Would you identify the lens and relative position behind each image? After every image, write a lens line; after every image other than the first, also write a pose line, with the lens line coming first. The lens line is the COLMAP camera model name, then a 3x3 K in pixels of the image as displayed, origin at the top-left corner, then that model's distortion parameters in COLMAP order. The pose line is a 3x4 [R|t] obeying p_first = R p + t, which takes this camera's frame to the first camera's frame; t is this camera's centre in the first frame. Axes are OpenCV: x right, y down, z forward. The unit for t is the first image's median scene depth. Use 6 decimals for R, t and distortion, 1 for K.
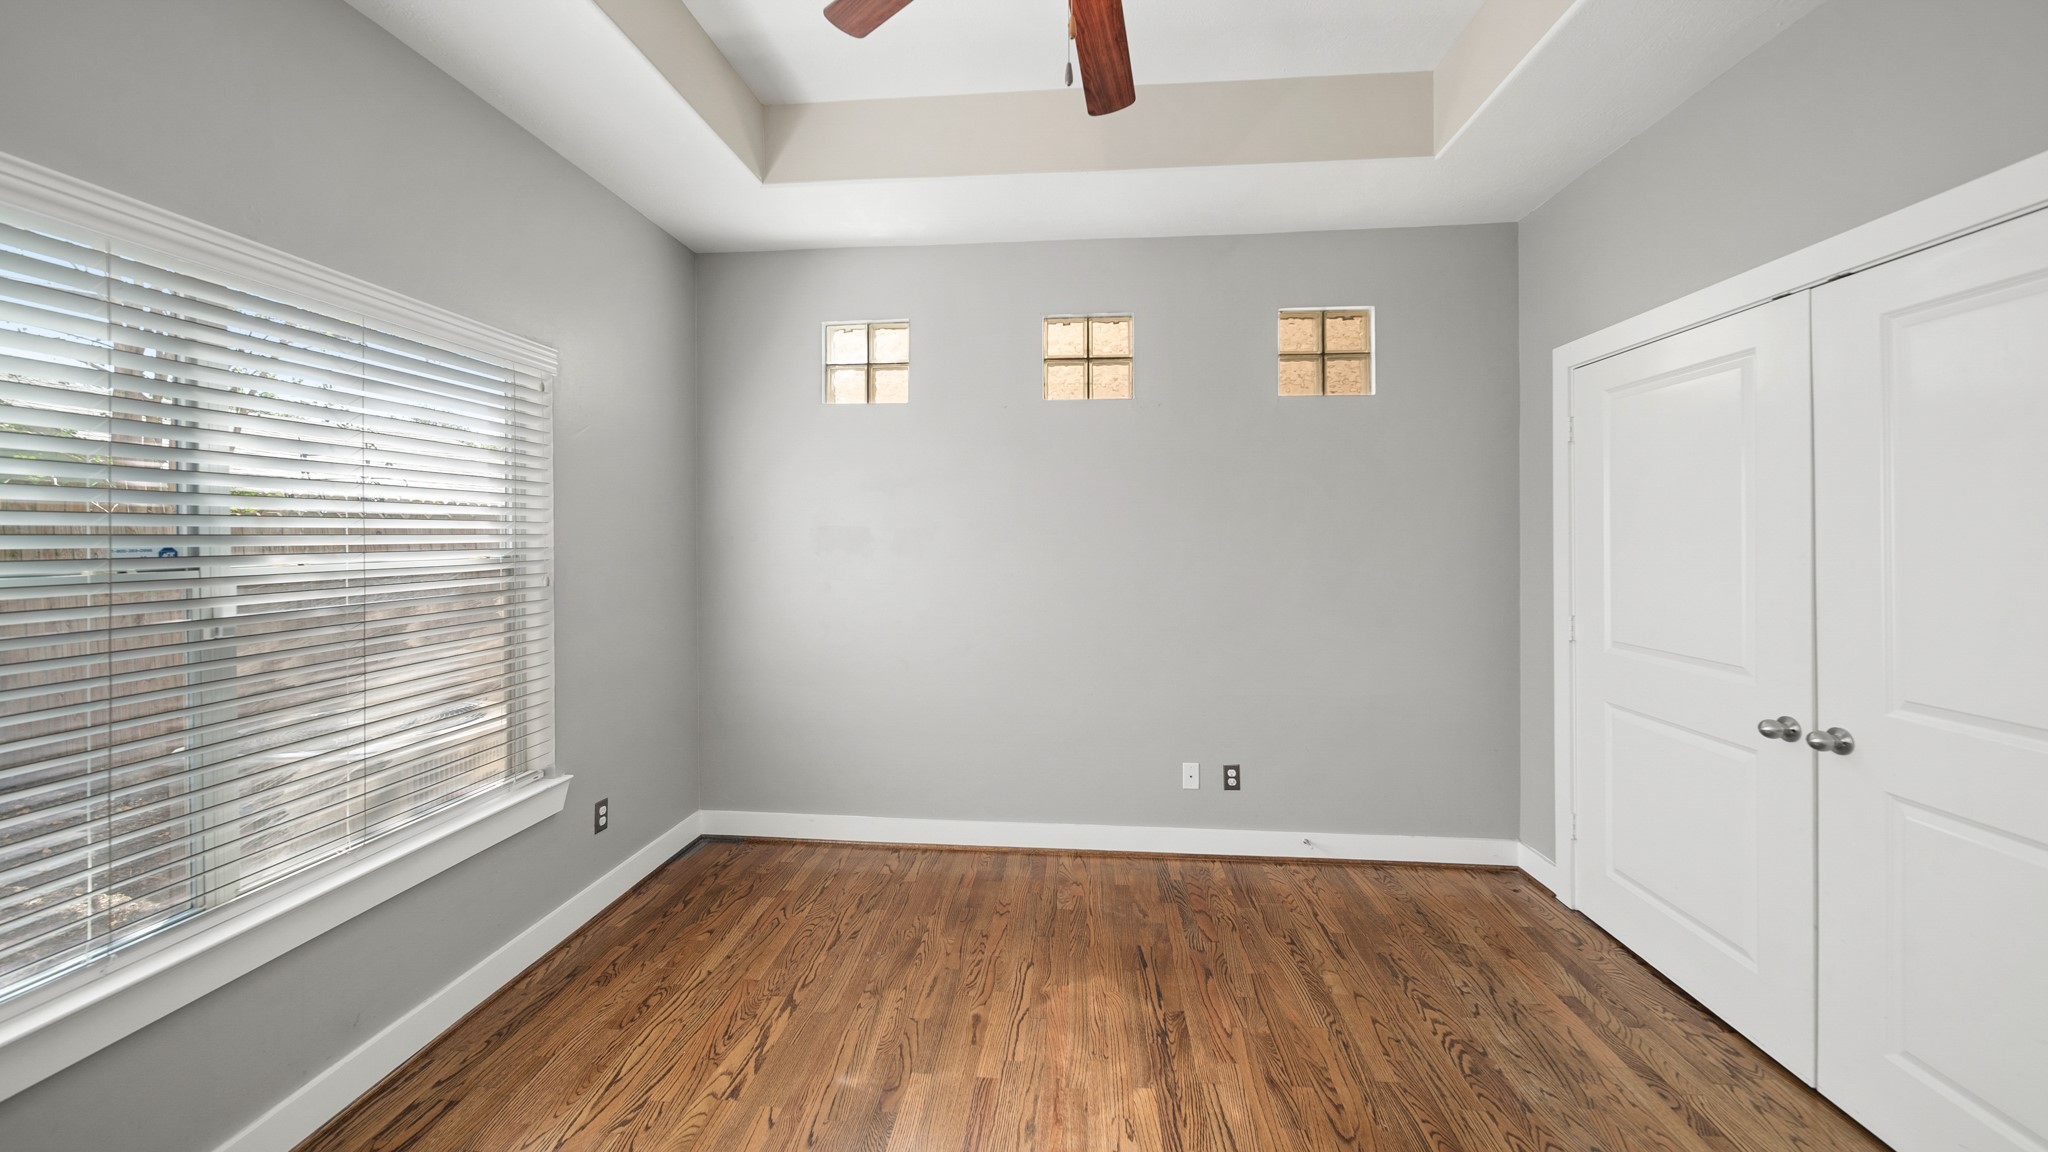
lens RADIAL K [[726.6, 0, 1013.7], [0, 726.6, 544.3], [0, 0, 1]] dist [0.000183, -0.000499]
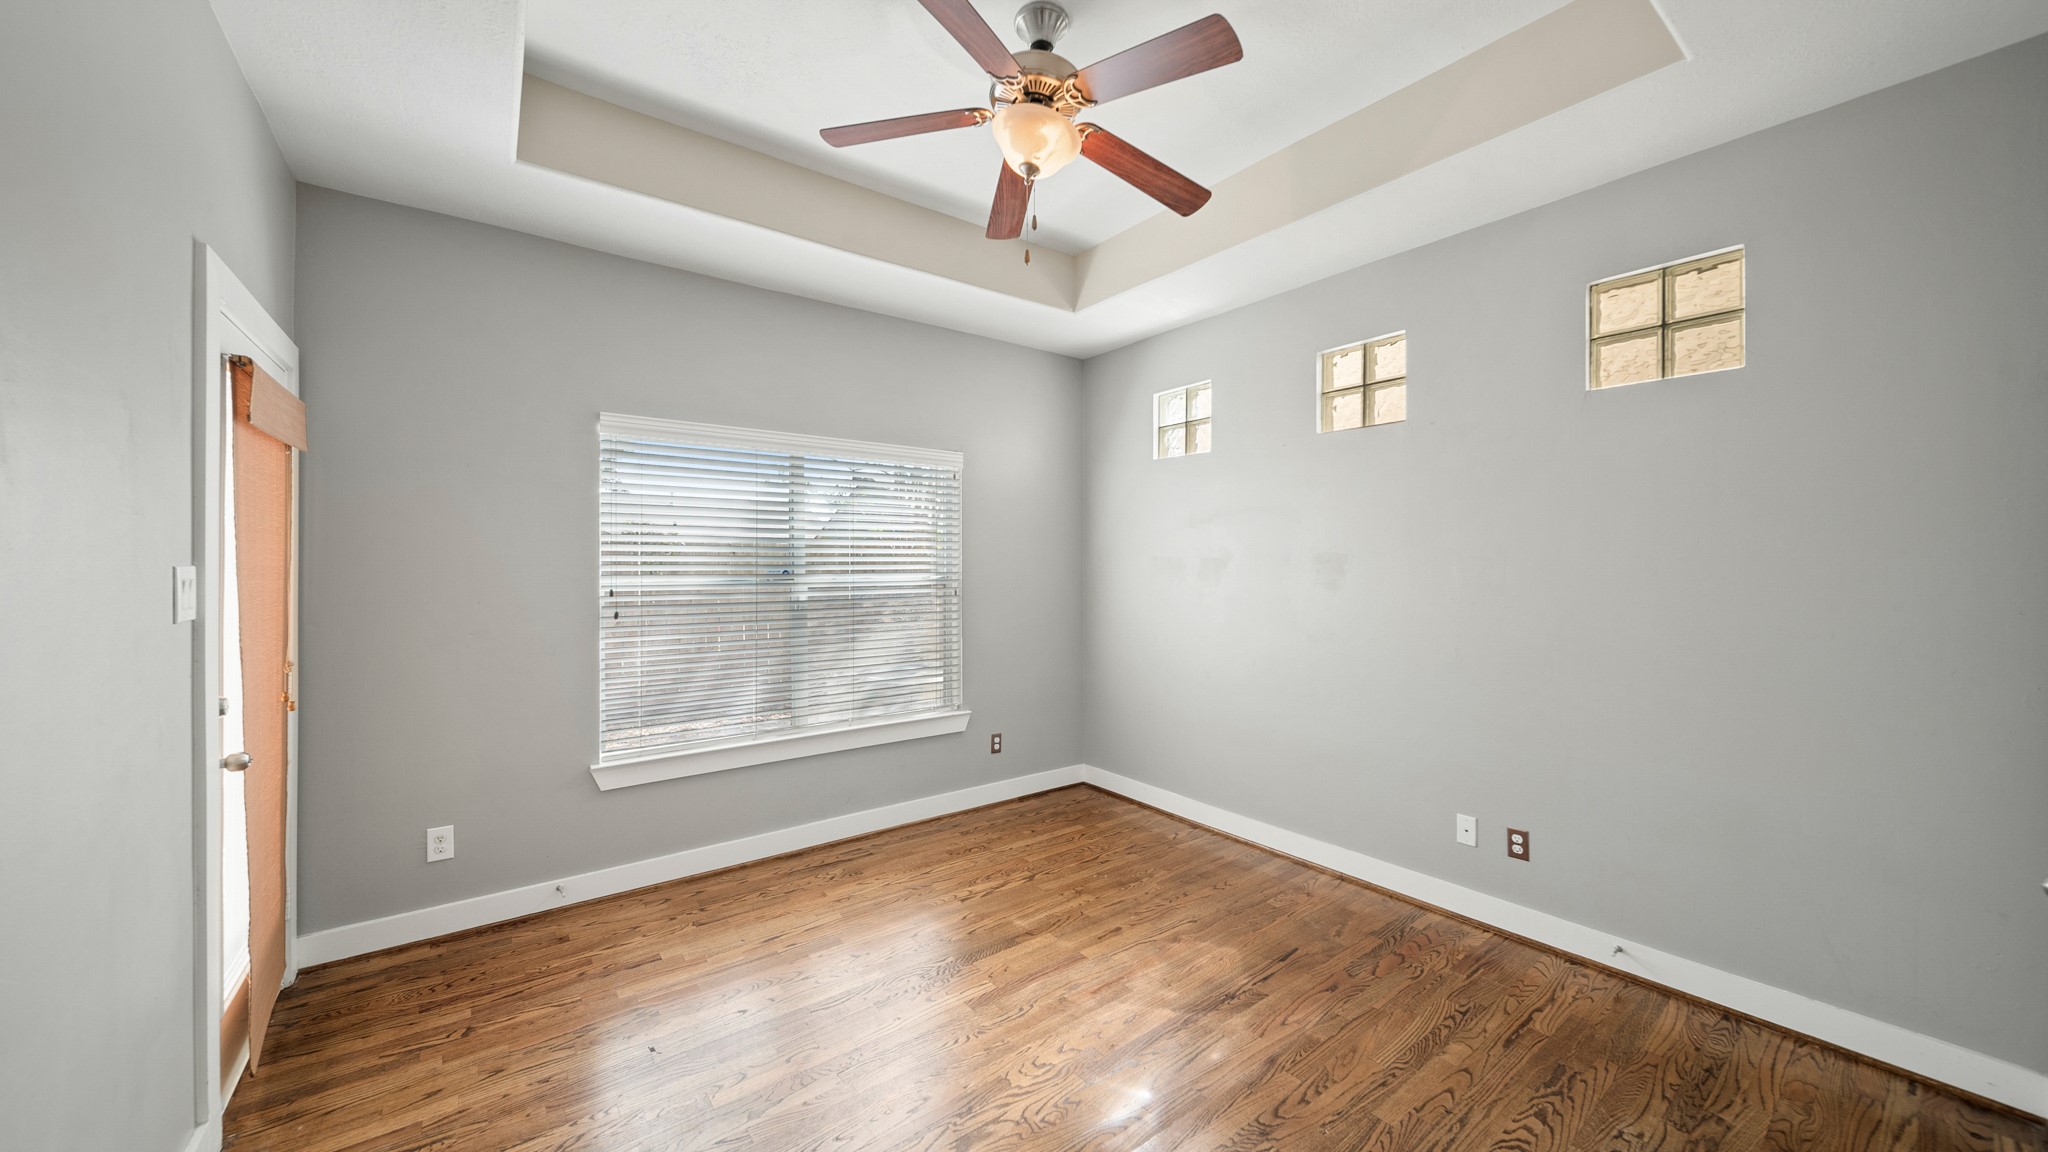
lens RADIAL K [[726.6, 0, 1015.2], [0, 726.6, 566.0], [0, 0, 1]] dist [0.000183, -0.000499]
pose [[0.671564, 0.001486, -0.740945, 0.679850], [-0.004075, 0.999990, -0.001688, -0.005131], [0.740936, 0.004153, 0.671563, -0.024897]]
